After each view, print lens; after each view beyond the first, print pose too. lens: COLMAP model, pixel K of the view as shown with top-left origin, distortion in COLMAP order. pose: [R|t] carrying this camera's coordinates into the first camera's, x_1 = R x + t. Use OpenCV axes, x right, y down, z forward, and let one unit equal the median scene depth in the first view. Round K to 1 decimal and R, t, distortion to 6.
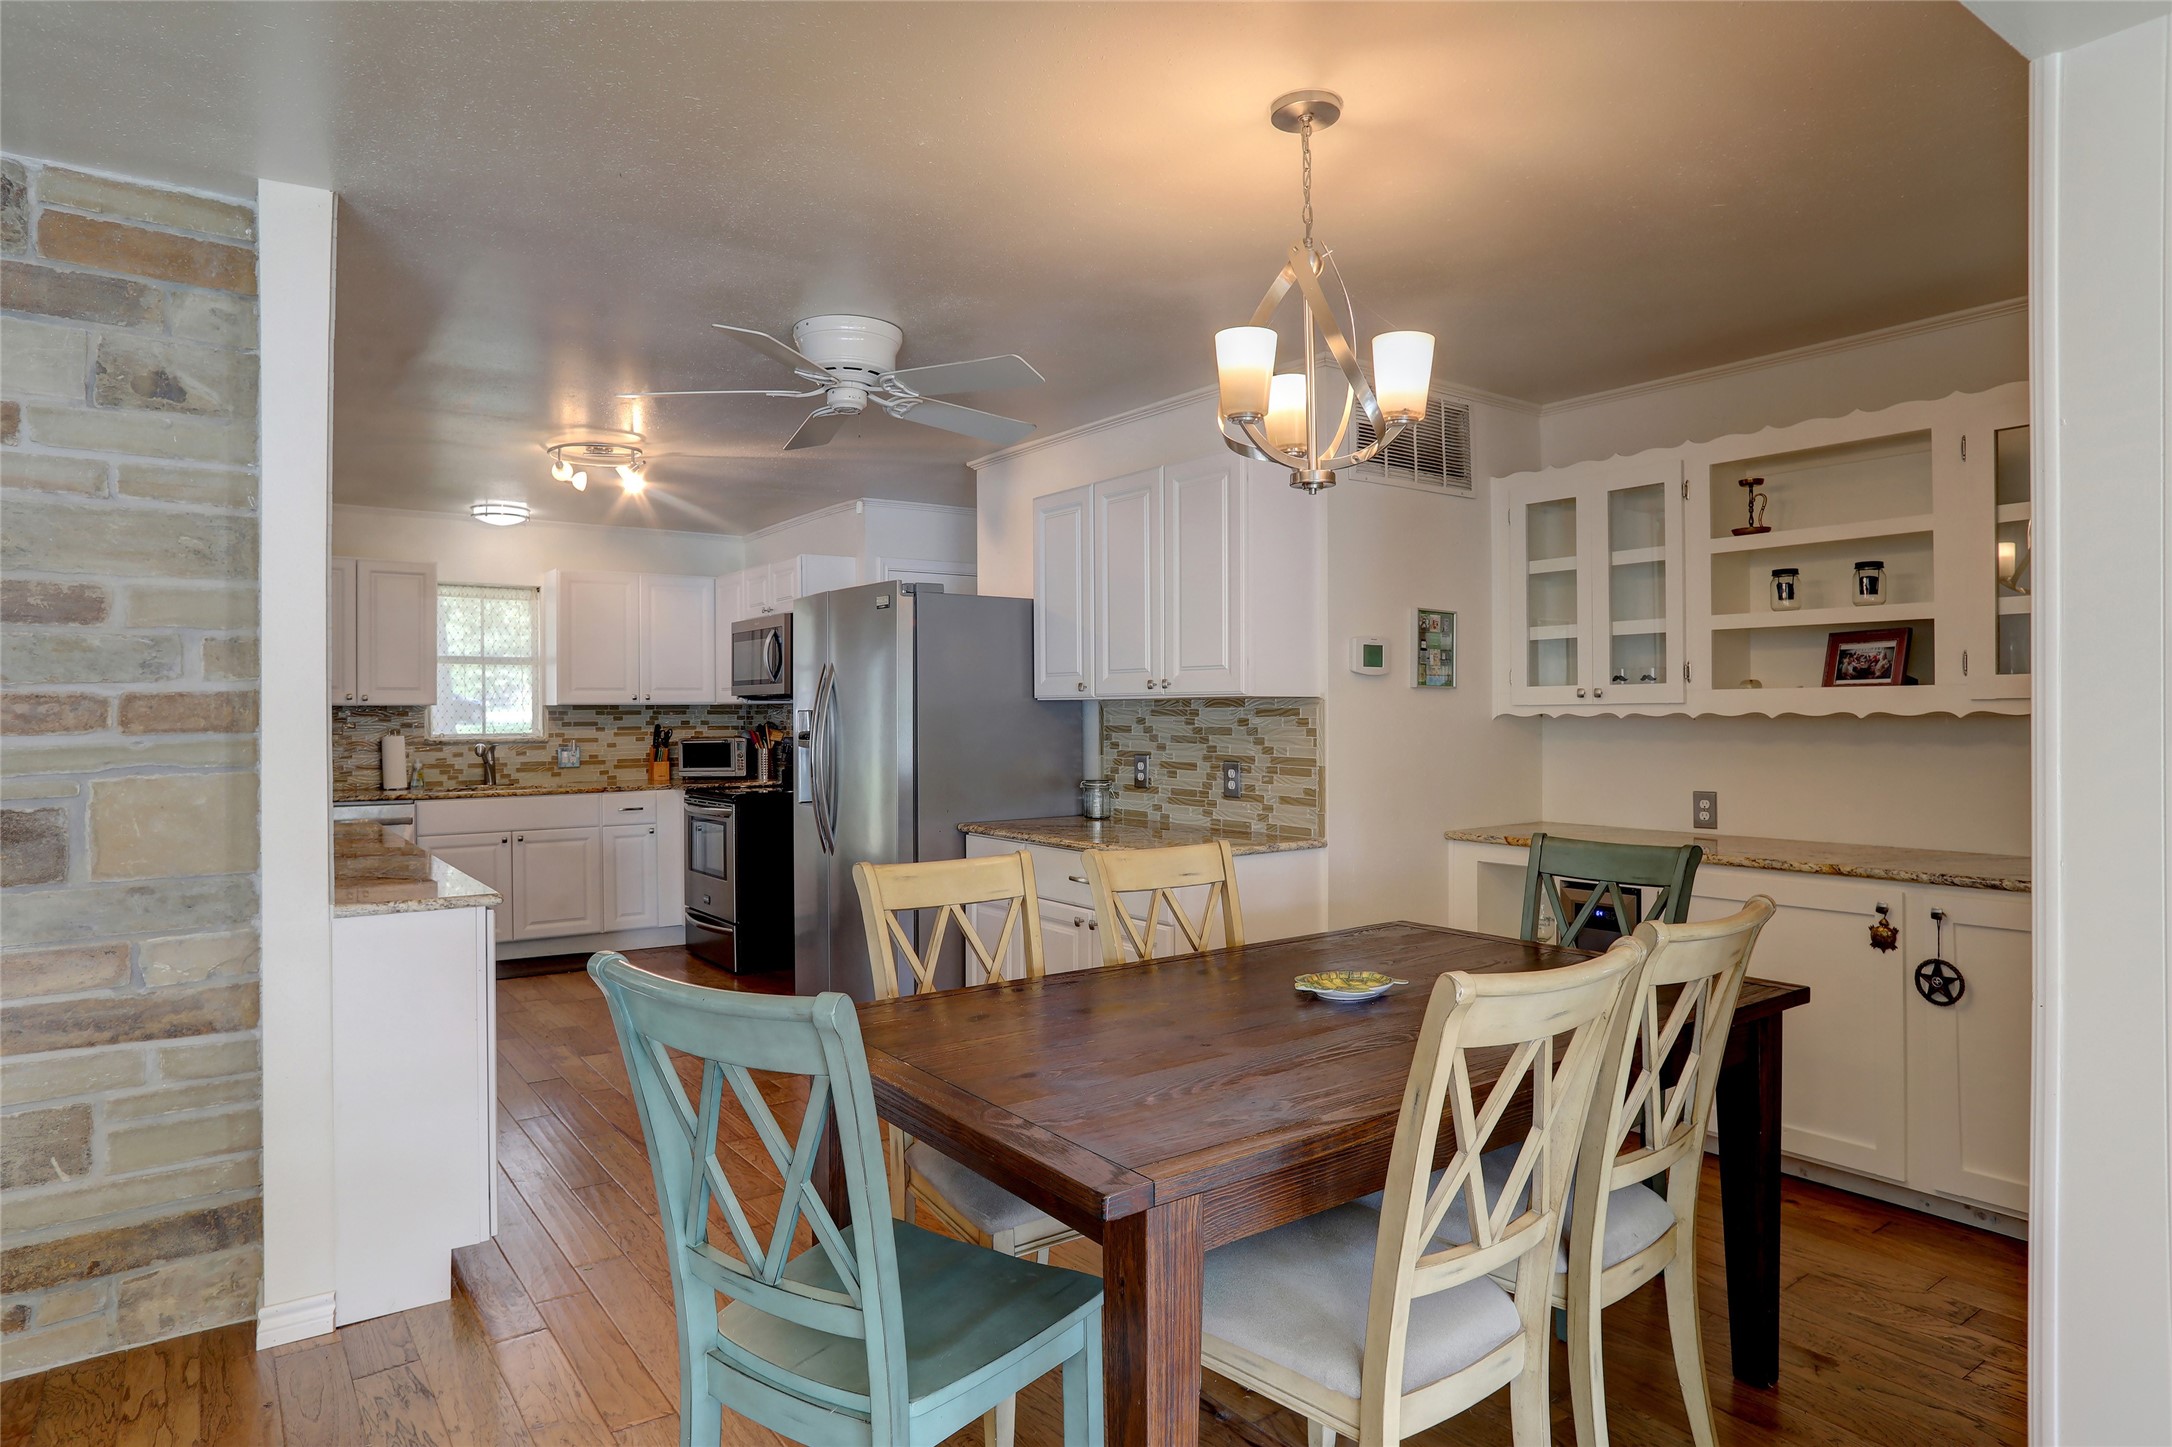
lens RADIAL K [[1238.4, 0, 1082.6], [0, 1238.4, 711.9], [0, 0, 1]] dist [-0.074775, 0.050073]
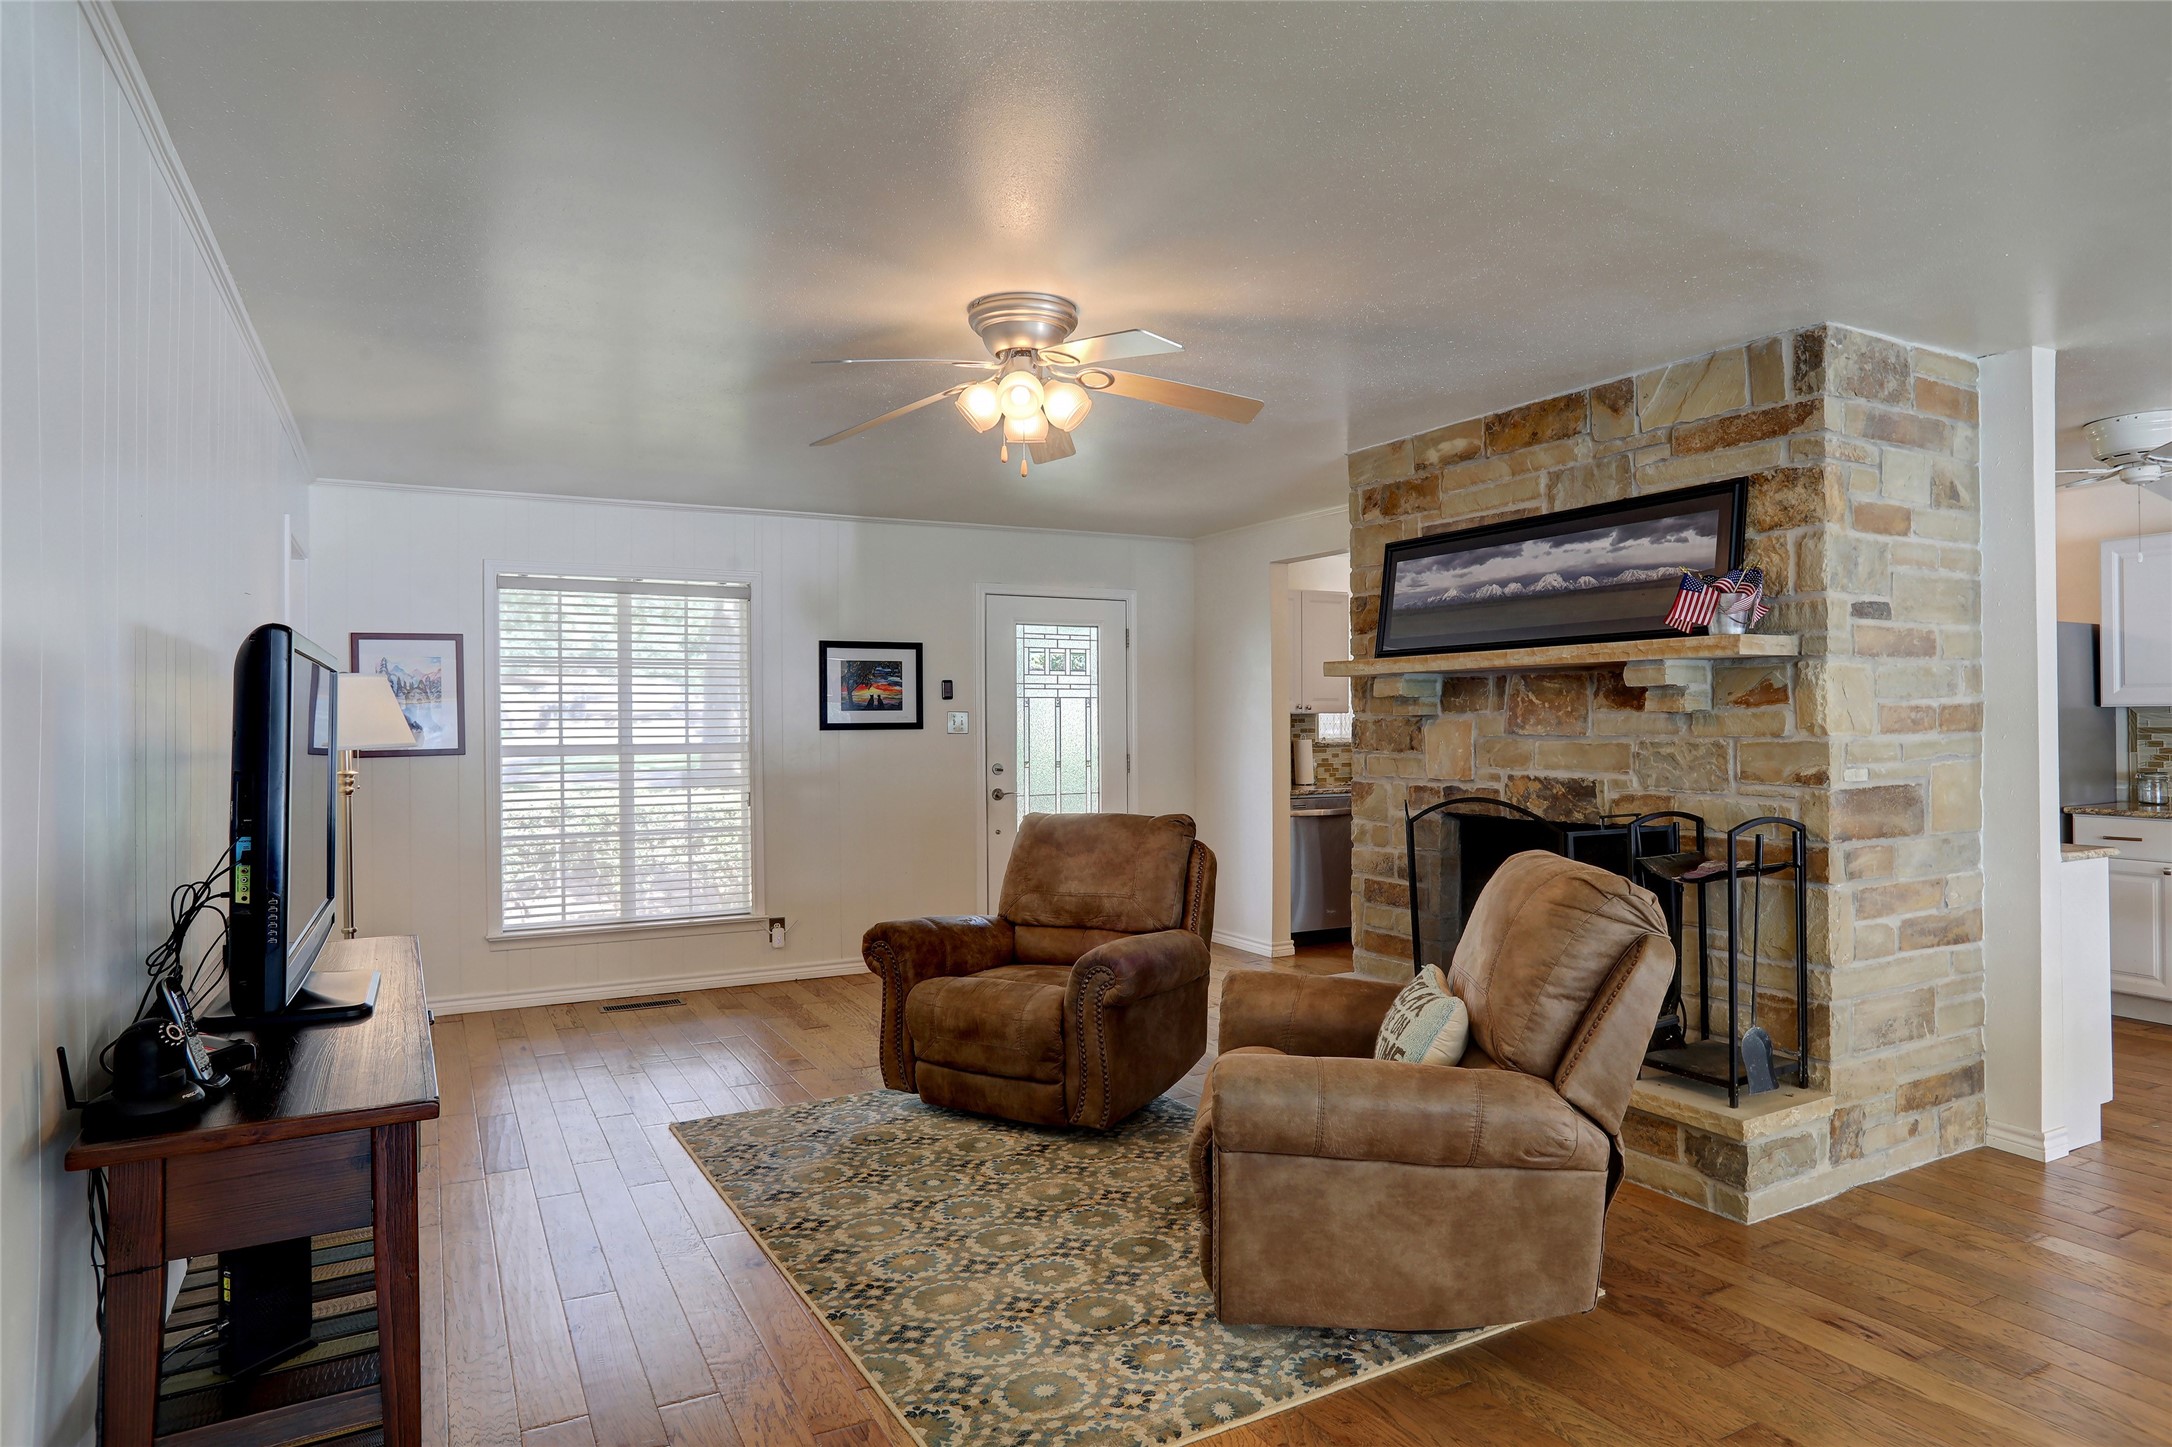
lens RADIAL K [[1238.4, 0, 1082.6], [0, 1238.4, 711.9], [0, 0, 1]] dist [-0.074775, 0.050073]
pose [[0.990953, -0.004153, -0.134144, -0.614129], [0.003428, 0.999978, -0.005629, -0.000833], [0.134165, 0.005118, 0.990946, -0.218233]]
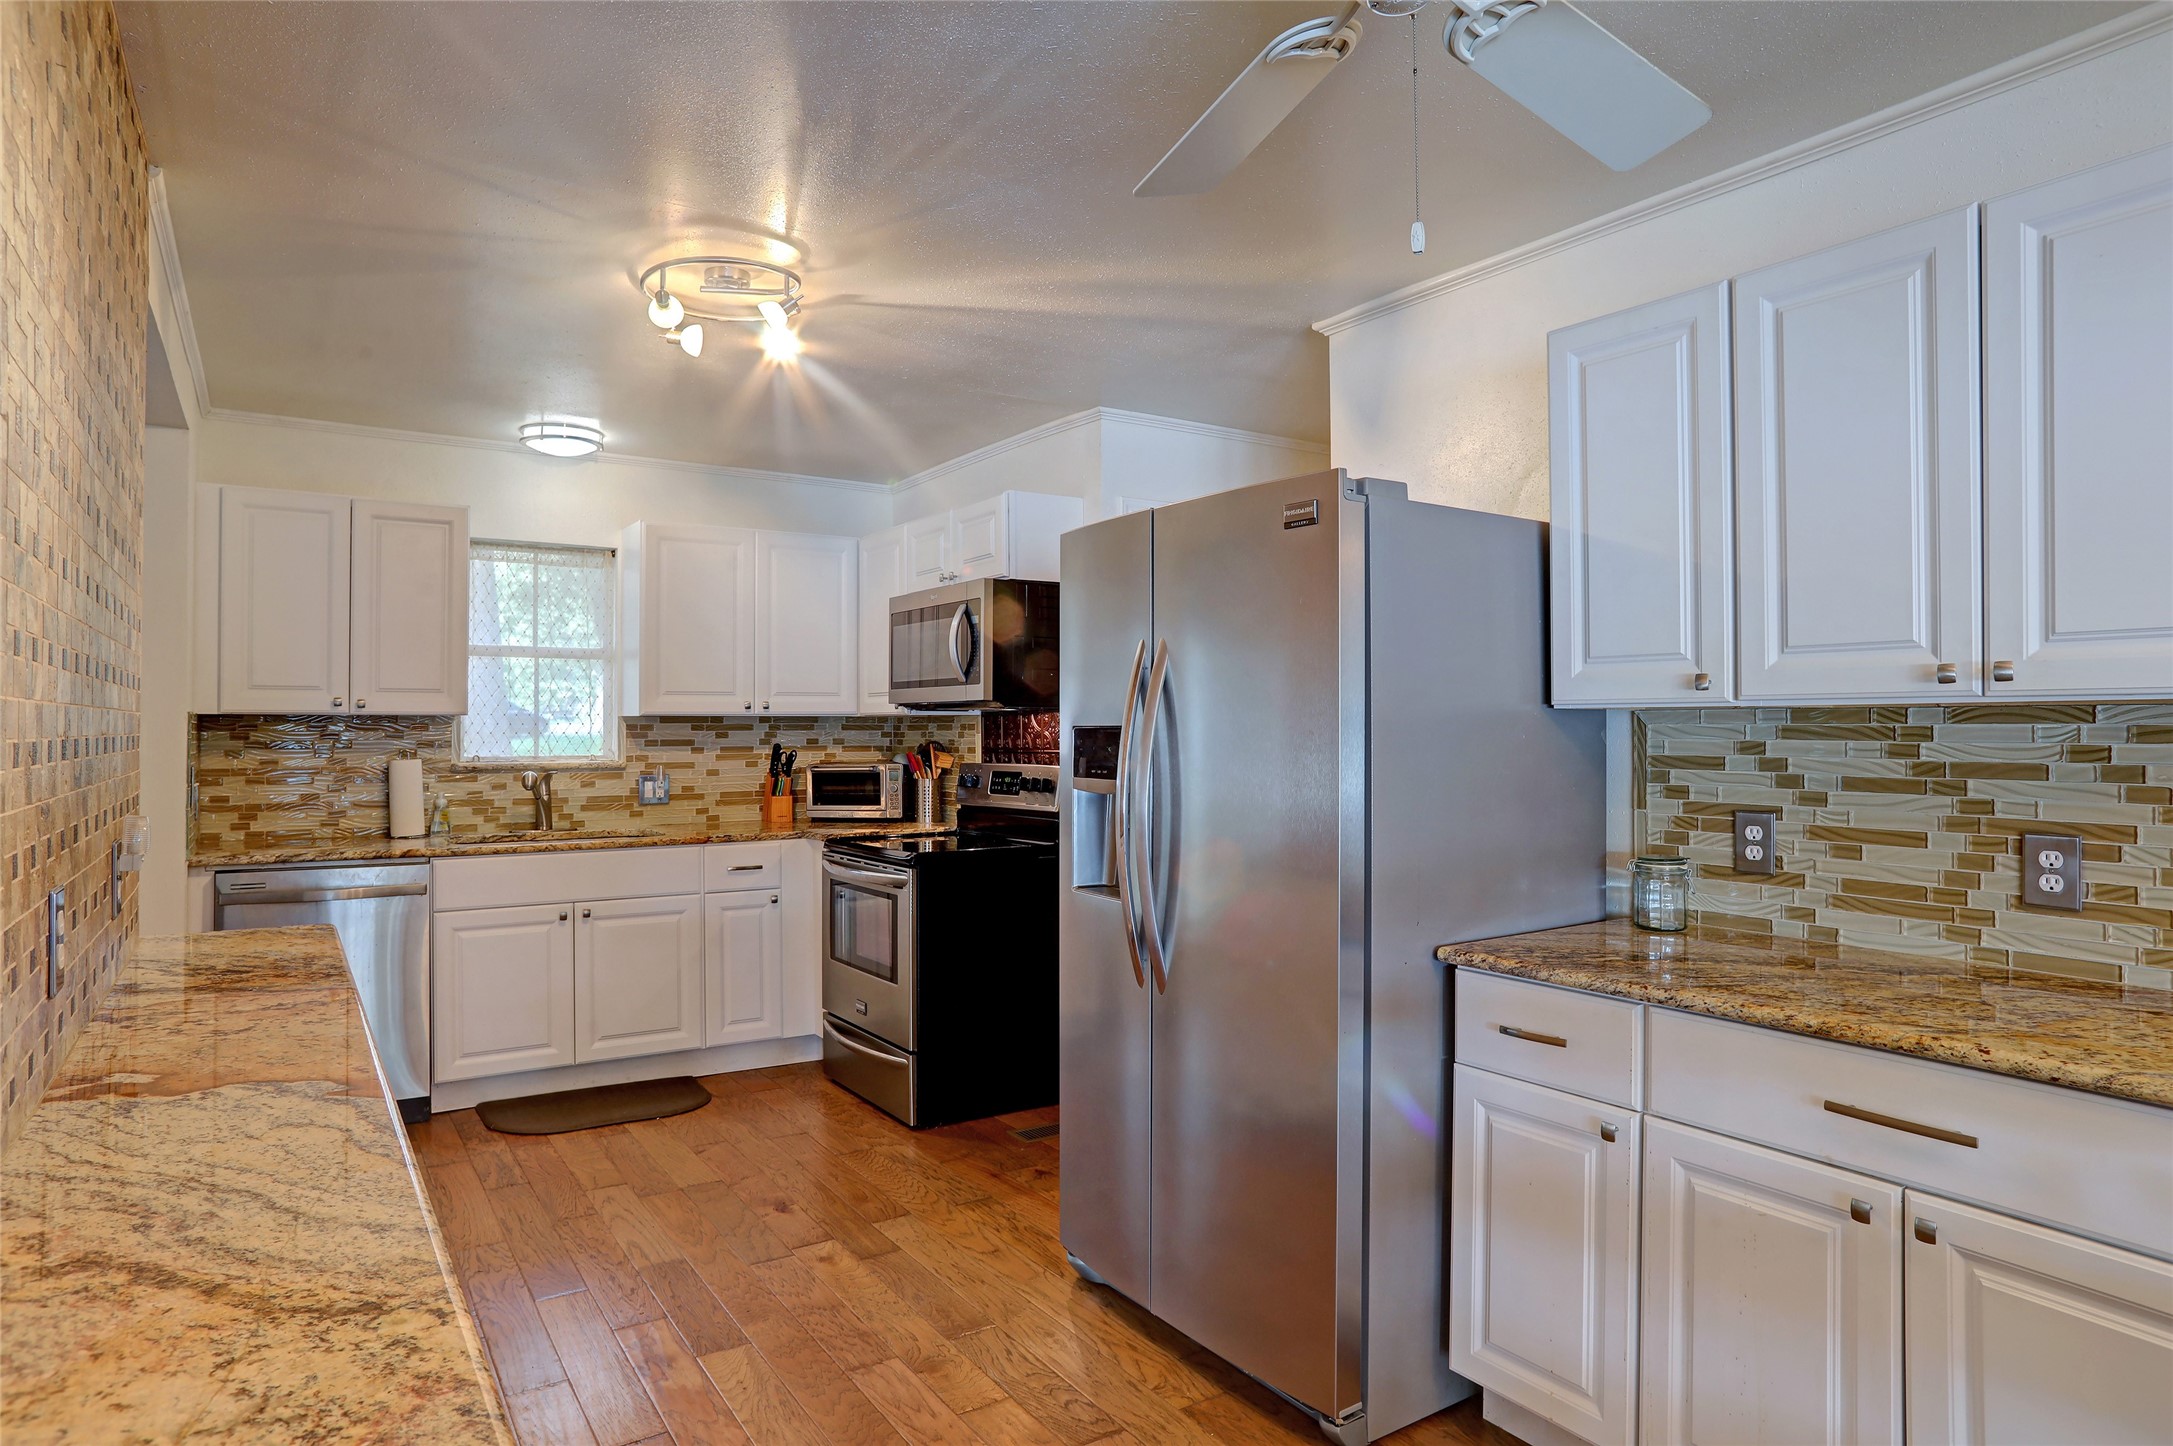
lens RADIAL K [[1238.9, 0, 1083.1], [0, 1238.9, 711.4], [0, 0, 1]] dist [-0.074775, 0.050073]
pose [[0.999015, 0.003648, -0.044225, -0.152208], [-0.004204, 0.999913, -0.012476, -0.000477], [0.044175, 0.012649, 0.998944, 0.325485]]
